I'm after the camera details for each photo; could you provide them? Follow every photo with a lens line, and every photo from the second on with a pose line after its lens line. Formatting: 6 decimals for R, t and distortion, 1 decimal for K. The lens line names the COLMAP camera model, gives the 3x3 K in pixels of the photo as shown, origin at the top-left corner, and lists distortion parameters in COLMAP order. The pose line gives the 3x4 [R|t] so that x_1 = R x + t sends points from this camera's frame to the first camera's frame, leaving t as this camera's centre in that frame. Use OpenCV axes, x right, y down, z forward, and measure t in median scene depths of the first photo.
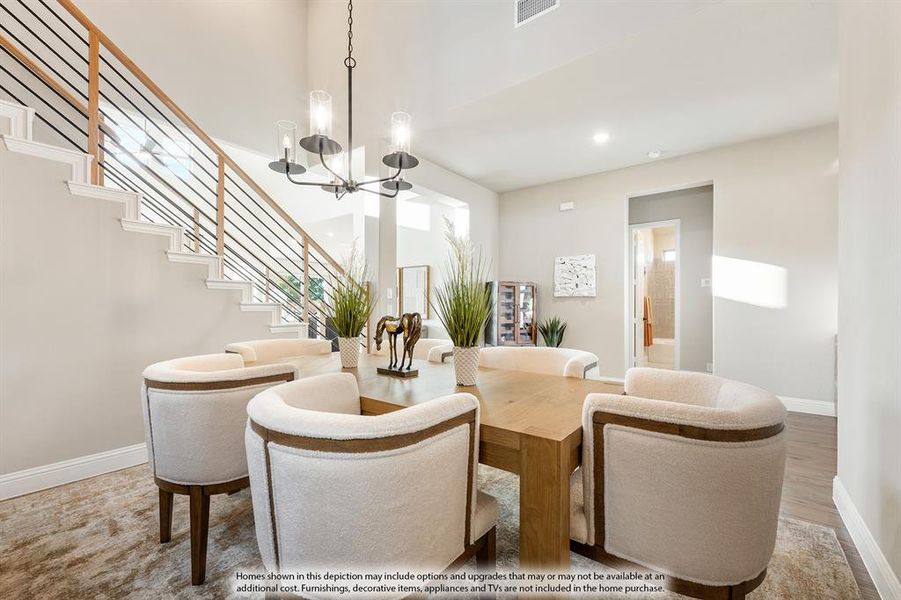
lens RADIAL K [[375.9, 0, 442.6], [0, 375.9, 301.2], [0, 0, 1]] dist [-0.001274, -0.000273]
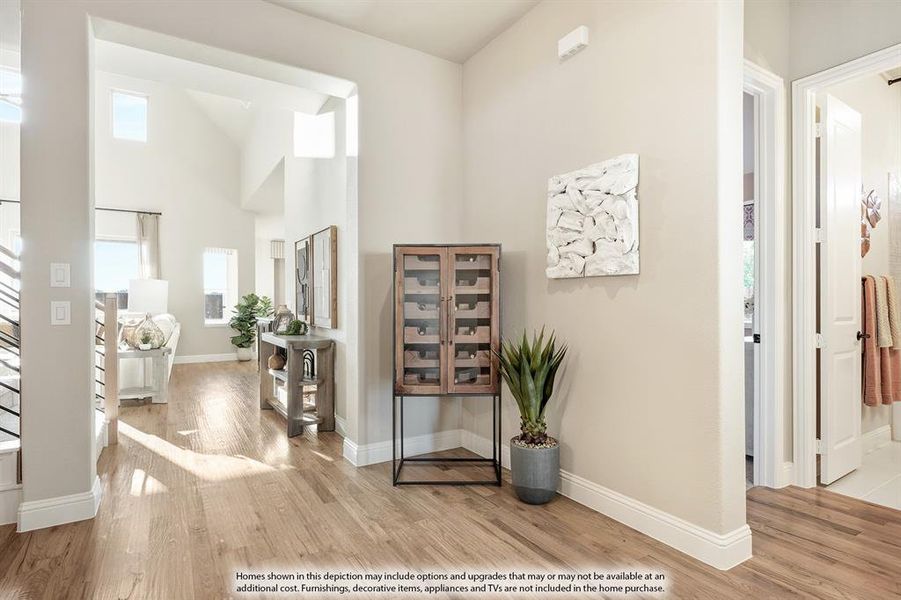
lens RADIAL K [[463.9, 0, 450.5], [0, 463.9, 300.0], [0, 0, 1]] dist [-0.002137, -0.000340]
pose [[0.938699, -0.007819, -0.344649, 0.378336], [0.009139, 0.999956, 0.002206, 0.008428], [0.344617, -0.005221, 0.938729, 0.518201]]
